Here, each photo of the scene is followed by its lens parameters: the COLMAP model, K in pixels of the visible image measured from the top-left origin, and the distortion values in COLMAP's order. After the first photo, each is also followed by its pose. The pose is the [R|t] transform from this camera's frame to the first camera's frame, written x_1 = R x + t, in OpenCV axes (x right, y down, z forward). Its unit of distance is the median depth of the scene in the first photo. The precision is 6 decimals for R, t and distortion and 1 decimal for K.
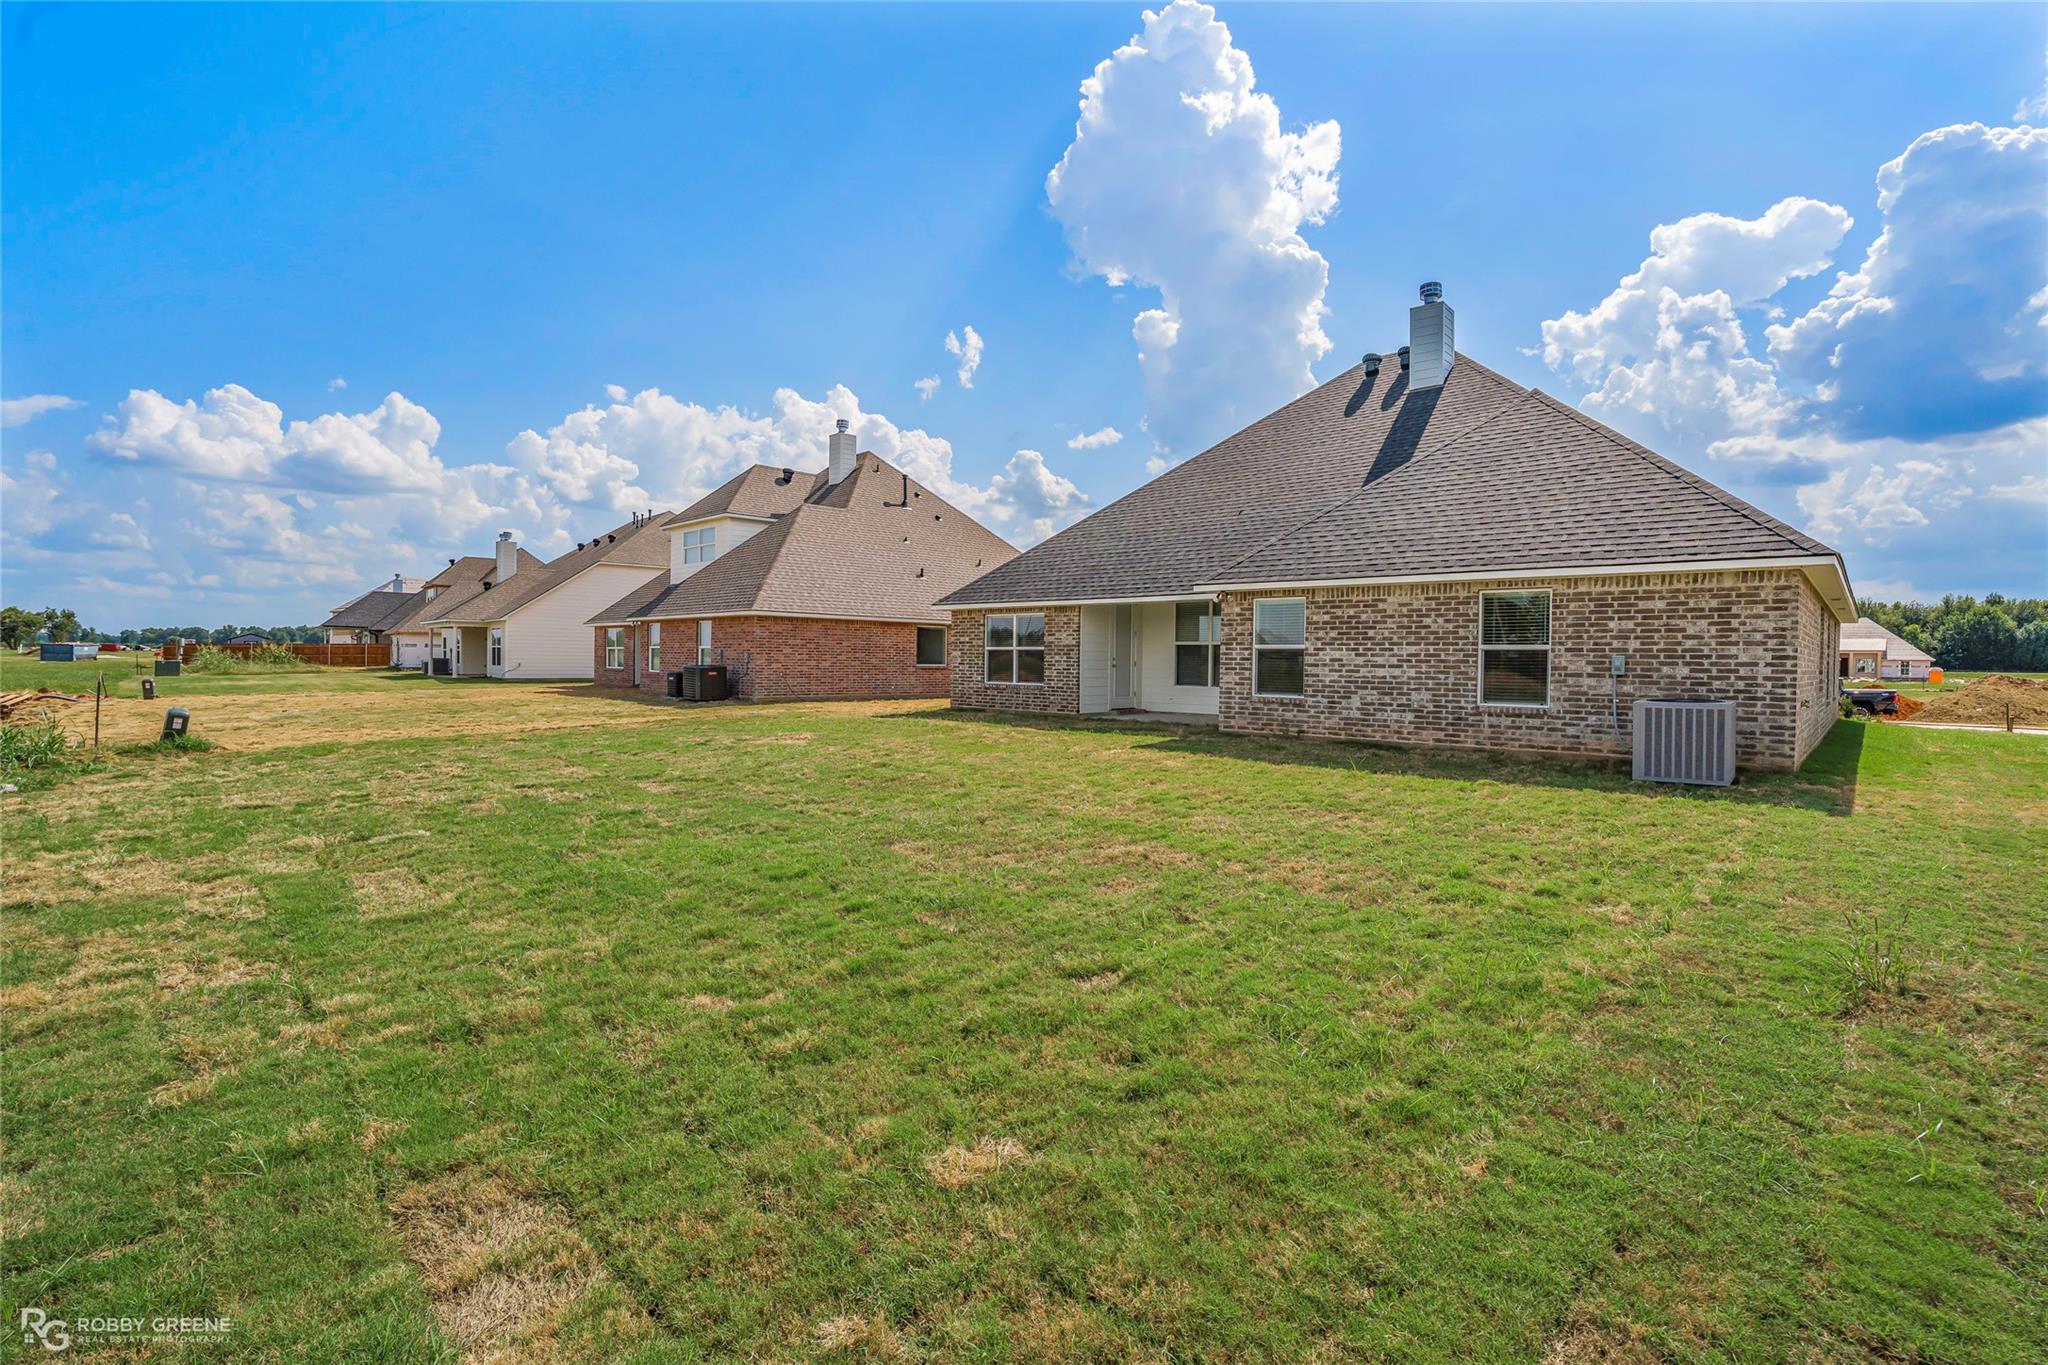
lens RADIAL K [[1012.1, 0, 1024.0], [0, 1012.1, 682.5], [0, 0, 1]] dist [-0.073036, 0.029217]
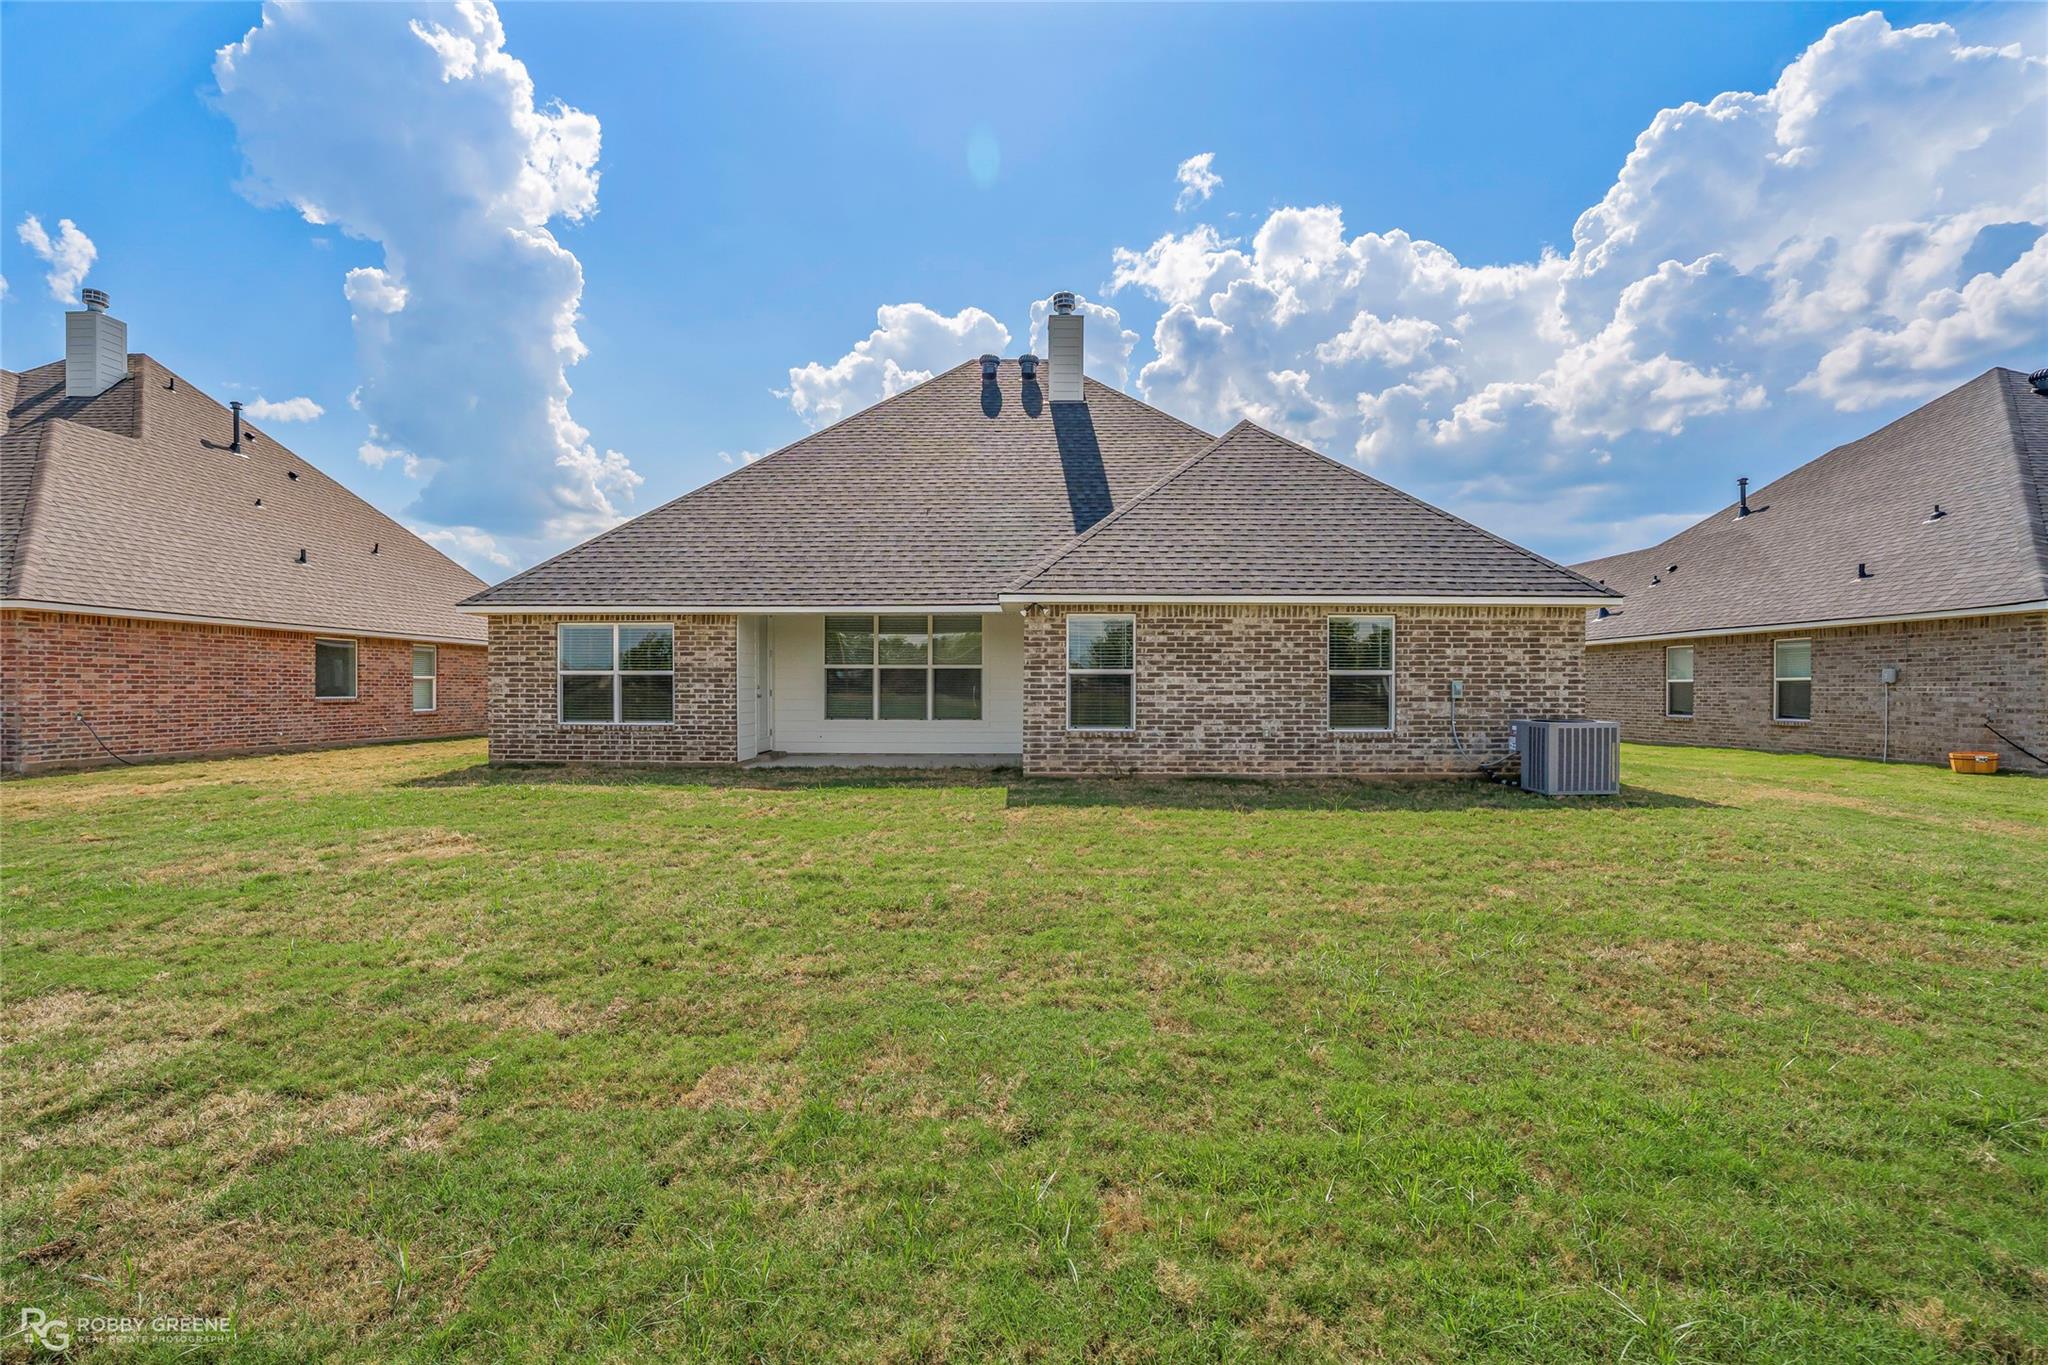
lens RADIAL K [[1012.1, 0, 1024.0], [0, 1012.1, 682.5], [0, 0, 1]] dist [-0.073036, 0.029217]
pose [[0.720607, -0.003899, 0.693333, -0.292477], [0.021249, 0.999639, -0.016463, -0.010239], [-0.693018, 0.026596, 0.720429, 0.325732]]
